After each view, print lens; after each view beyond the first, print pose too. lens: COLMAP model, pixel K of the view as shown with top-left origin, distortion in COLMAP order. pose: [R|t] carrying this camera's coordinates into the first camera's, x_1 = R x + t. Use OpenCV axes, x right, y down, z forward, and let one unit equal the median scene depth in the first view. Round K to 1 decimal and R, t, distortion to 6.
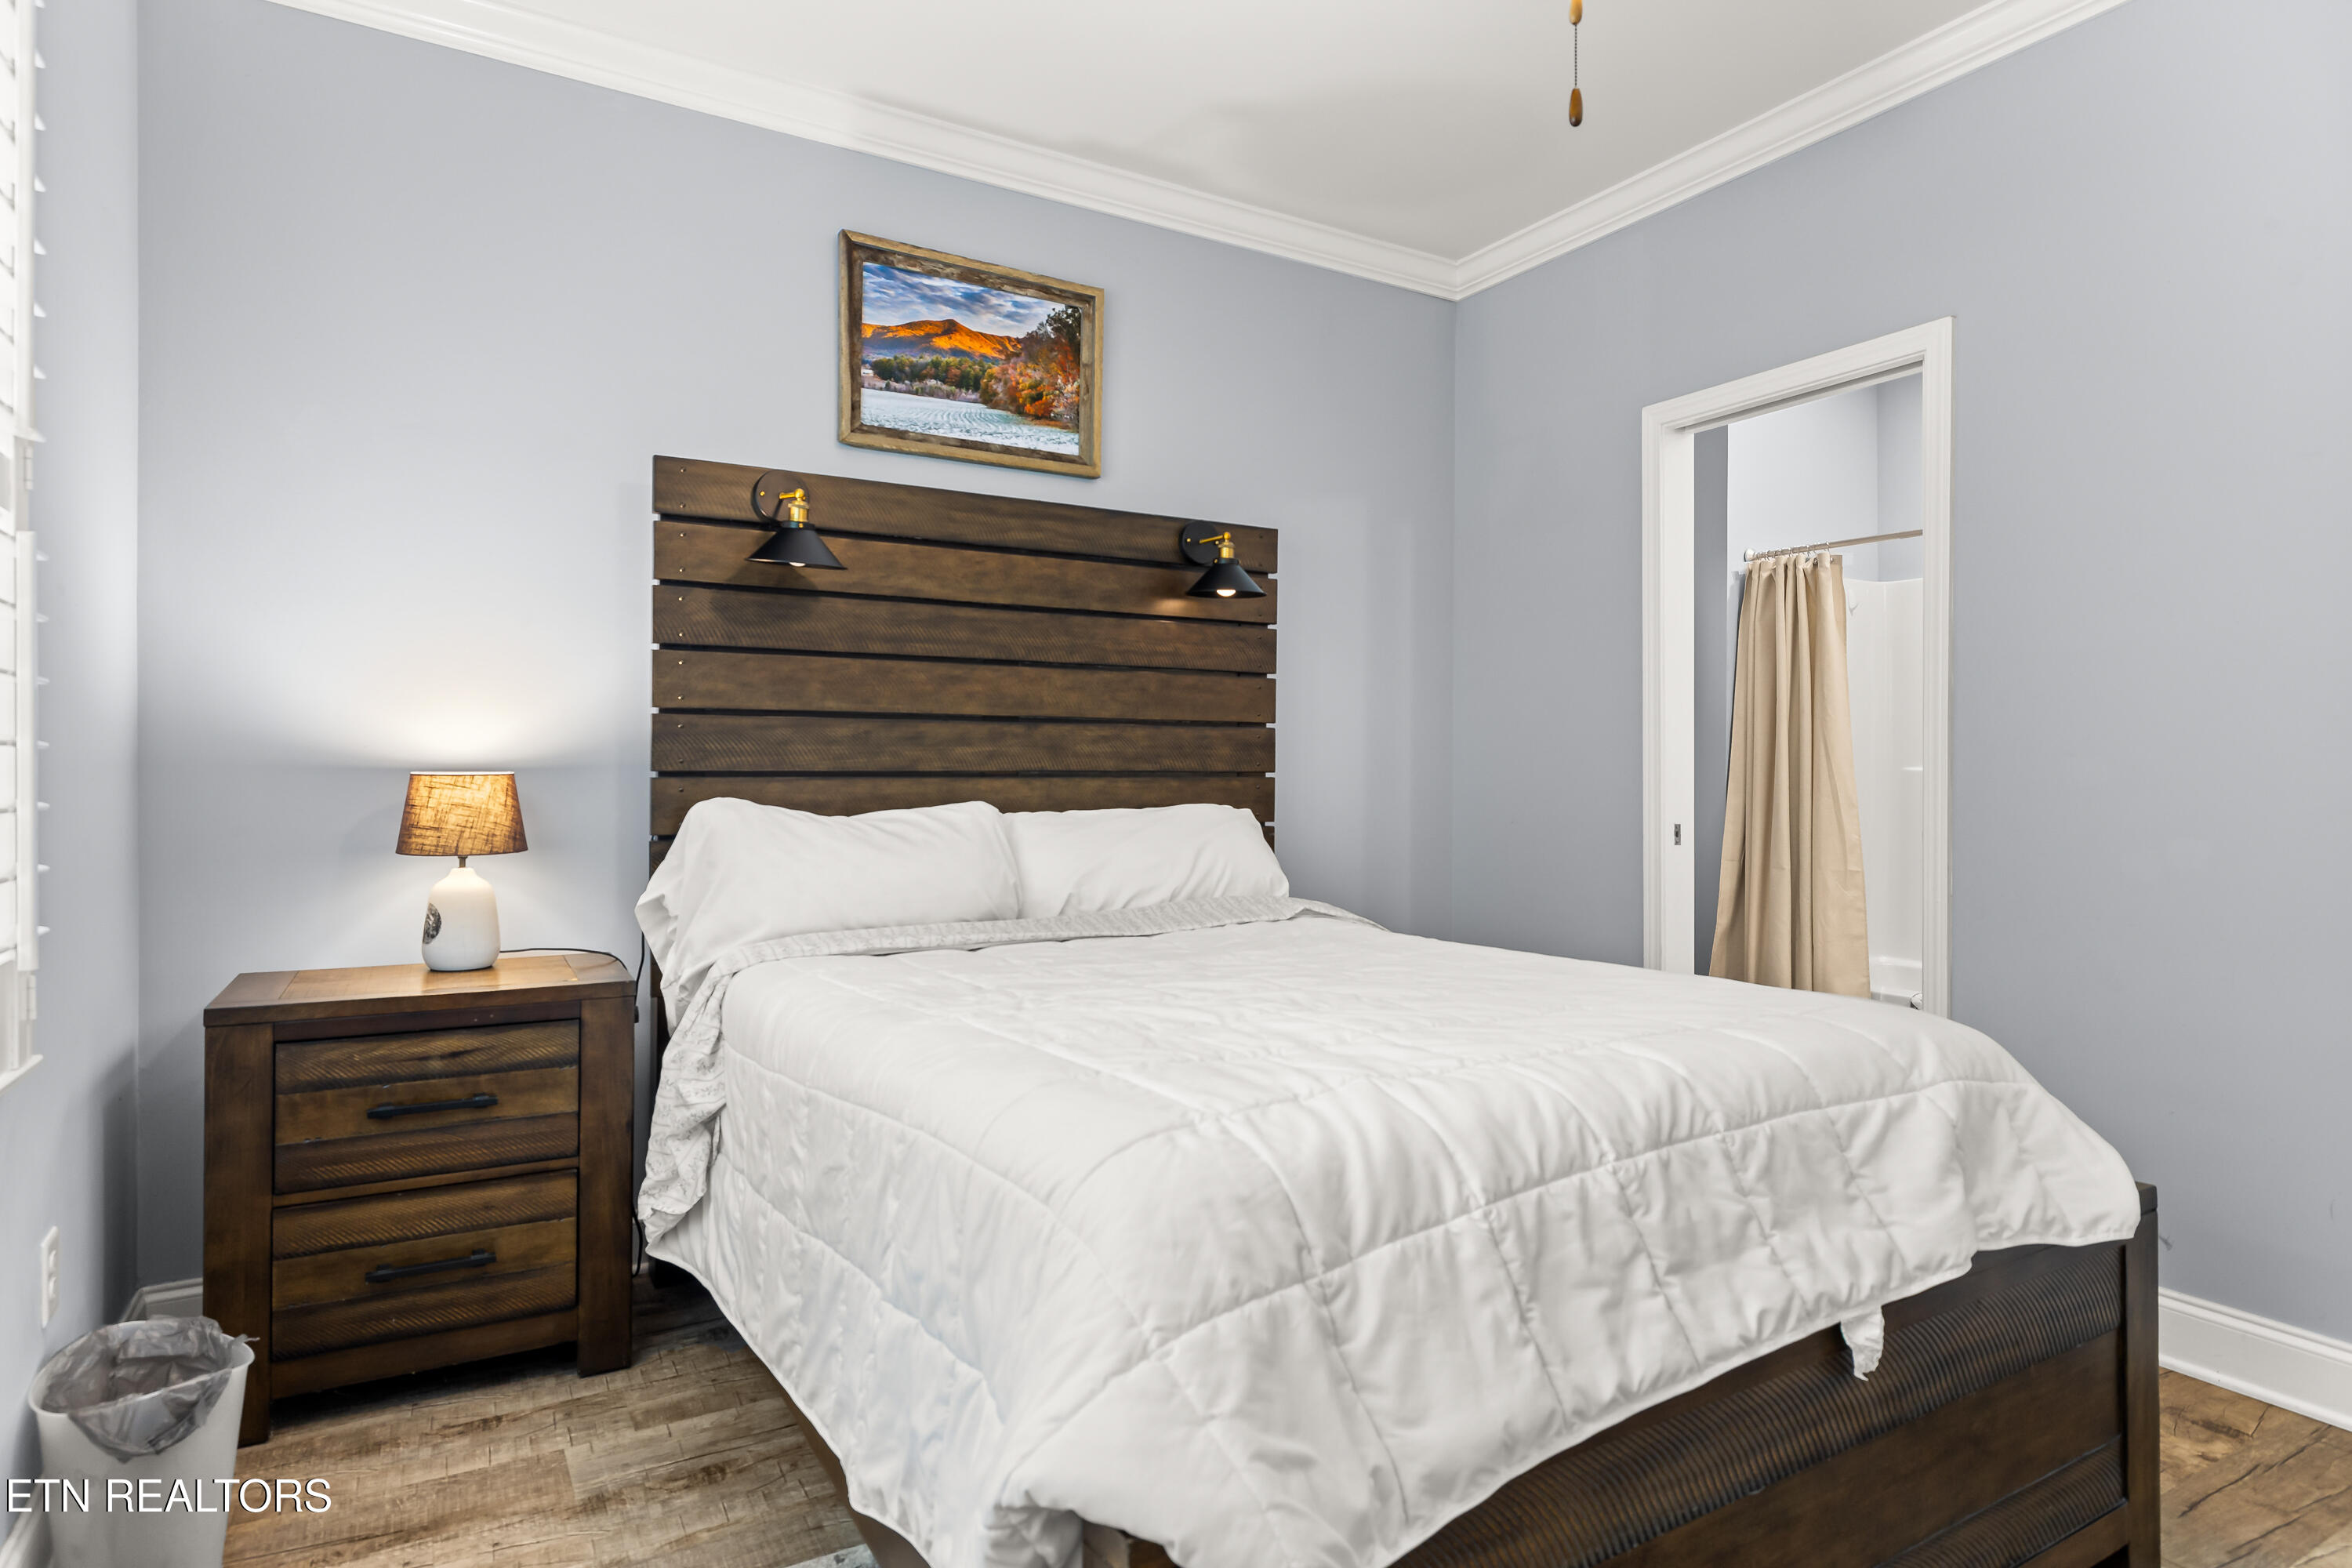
lens RADIAL K [[1296.1, 0, 1129.5], [0, 1296.1, 766.2], [0, 0, 1]] dist [0.003494, 0.000754]
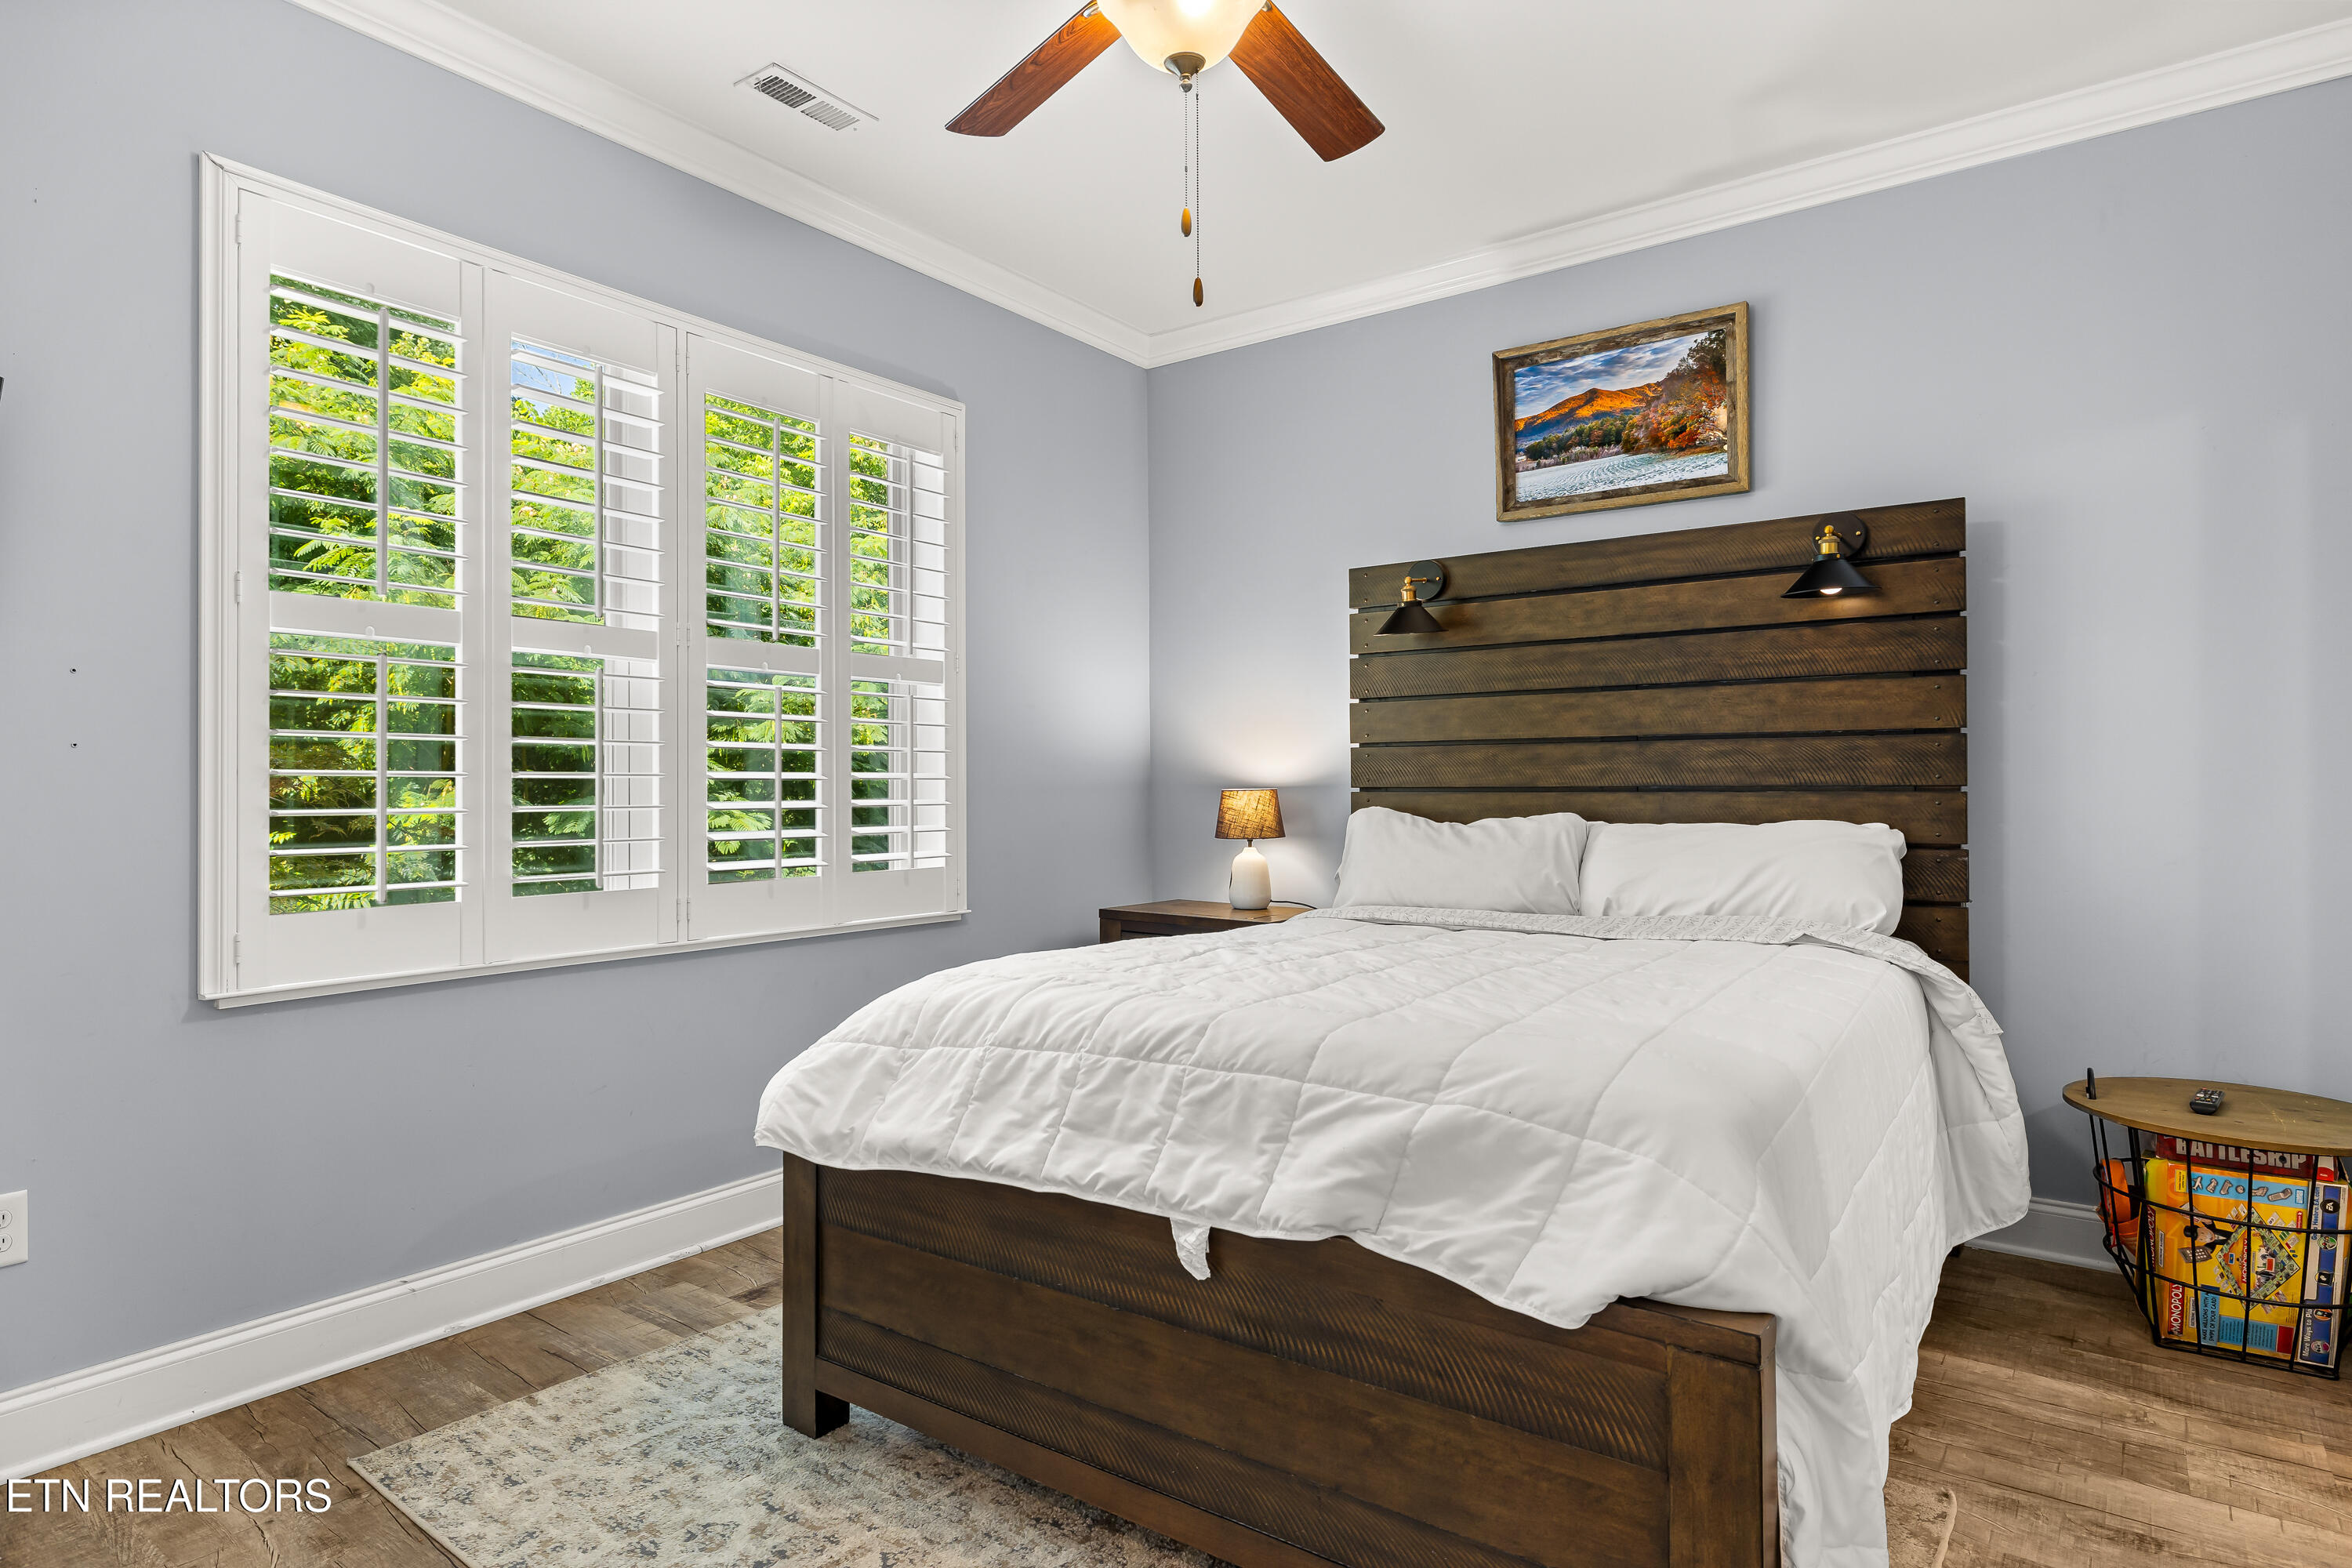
lens RADIAL K [[1267.1, 0, 1170.2], [0, 1267.1, 776.7], [0, 0, 1]] dist [0.000119, 0.000132]
pose [[0.397970, -0.010515, -0.917338, 0.737529], [0.008334, 0.999934, -0.007846, 0.001025], [0.917360, -0.004522, 0.398032, 0.219264]]
